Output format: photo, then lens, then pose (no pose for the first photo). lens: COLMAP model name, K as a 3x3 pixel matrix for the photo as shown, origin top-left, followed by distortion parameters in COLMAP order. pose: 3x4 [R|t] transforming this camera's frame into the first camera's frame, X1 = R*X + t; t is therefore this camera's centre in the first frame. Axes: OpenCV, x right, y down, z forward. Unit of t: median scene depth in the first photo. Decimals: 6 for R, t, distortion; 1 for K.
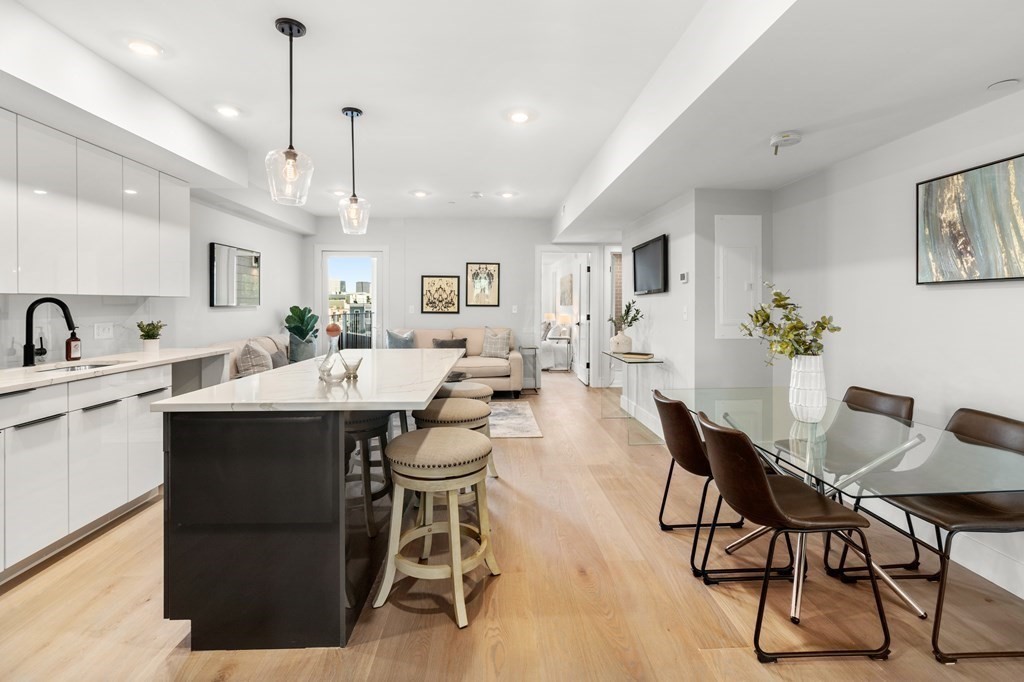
lens RADIAL K [[462.8, 0, 515.7], [0, 462.8, 305.7], [0, 0, 1]] dist [-0.011943, 0.005685]
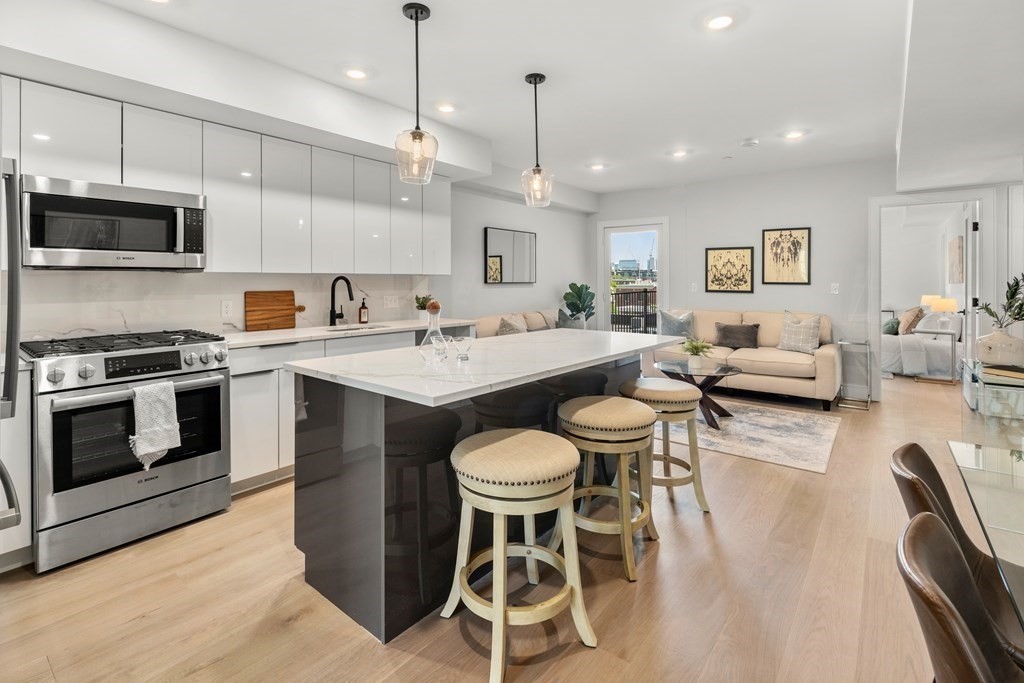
lens RADIAL K [[475.5, 0, 524.4], [0, 475.5, 279.1], [0, 0, 1]] dist [-0.003028, 0.000203]
pose [[0.758657, -0.002773, -0.651484, 0.266098], [-0.002959, 0.999966, -0.007703, 0.000336], [0.651483, 0.007772, 0.758623, 0.245371]]
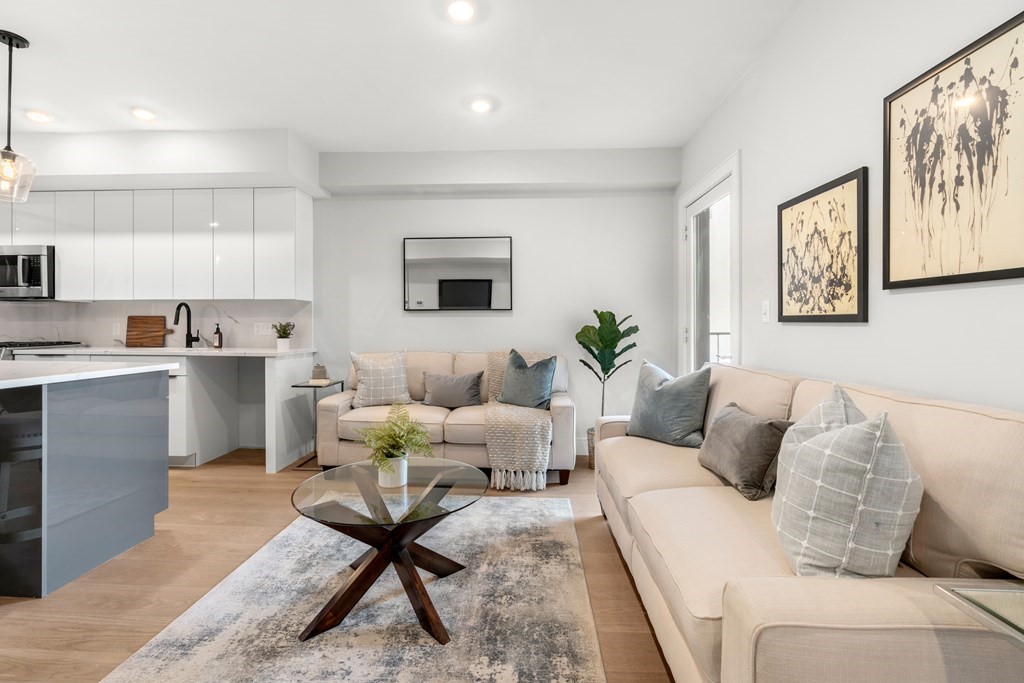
lens RADIAL K [[463.3, 0, 514.8], [0, 463.3, 325.5], [0, 0, 1]] dist [0.000109, 0.000521]
pose [[-0.098552, -0.000023, -0.995132, 0.319097], [-0.004127, 0.999991, 0.000386, 0.044809], [0.995123, 0.004145, -0.098551, 1.925308]]
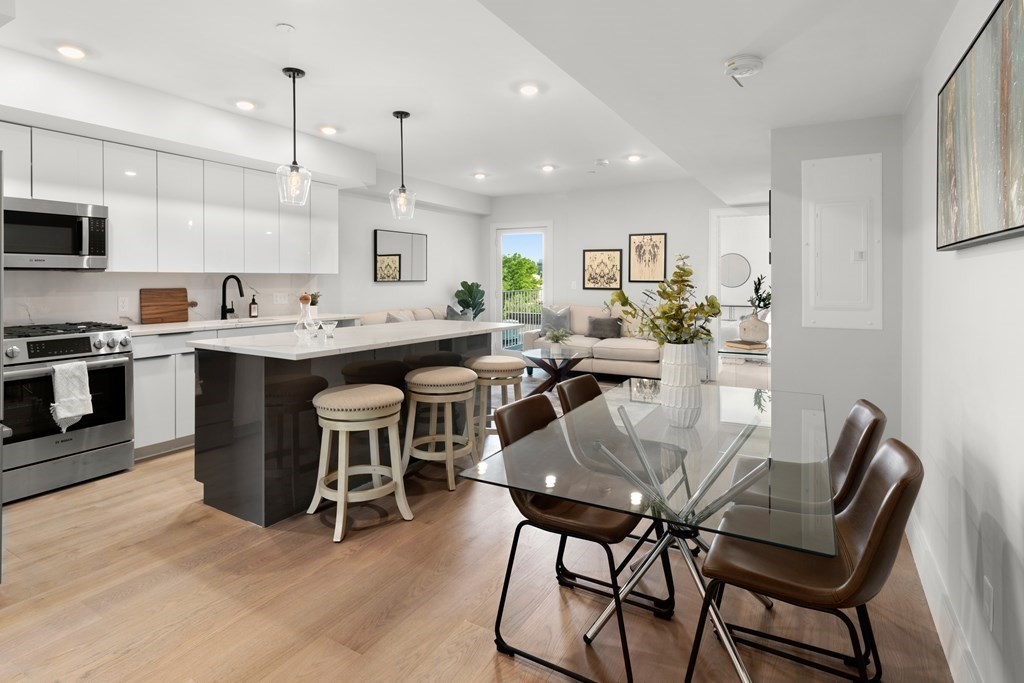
lens RADIAL K [[523.5, 0, 522.5], [0, 523.5, 279.7], [0, 0, 1]] dist [0.003582, 0.000303]
pose [[0.841919, 0.001086, -0.539603, 0.622401], [-0.003242, 0.999990, -0.003046, -0.000076], [0.539594, 0.004314, 0.841914, 0.051086]]
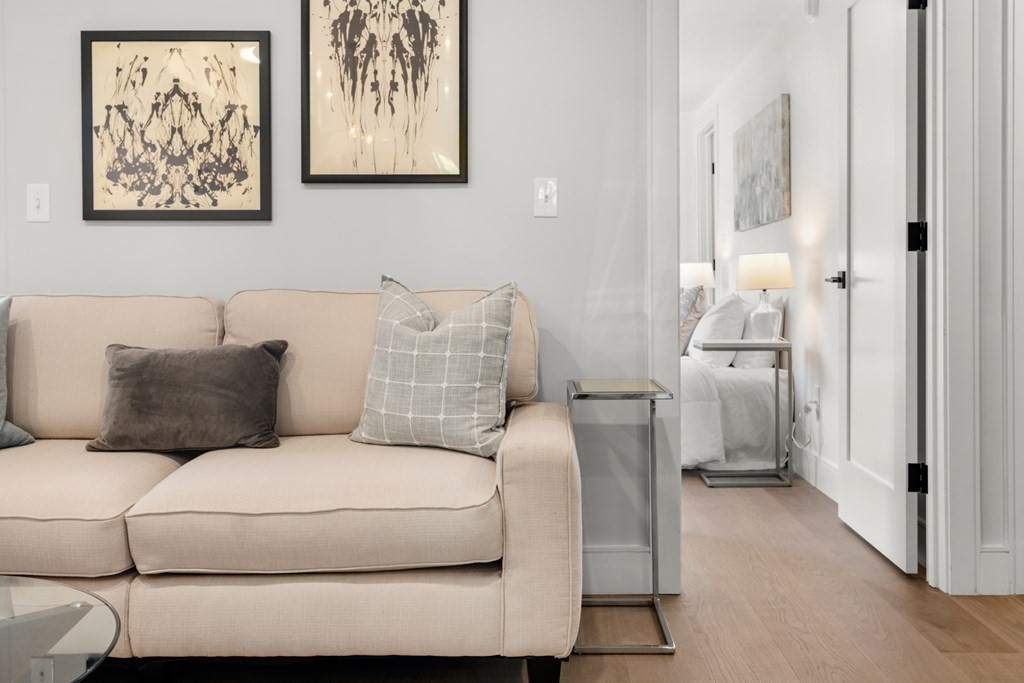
lens RADIAL K [[975.2, 0, 510.6], [0, 975.2, 296.2], [0, 0, 1]] dist [0.004381, -0.001239]
pose [[0.995981, -0.006705, -0.089313, 0.045906], [0.007781, 0.999901, 0.011705, 0.105715], [0.089226, -0.012353, 0.995935, 1.341610]]
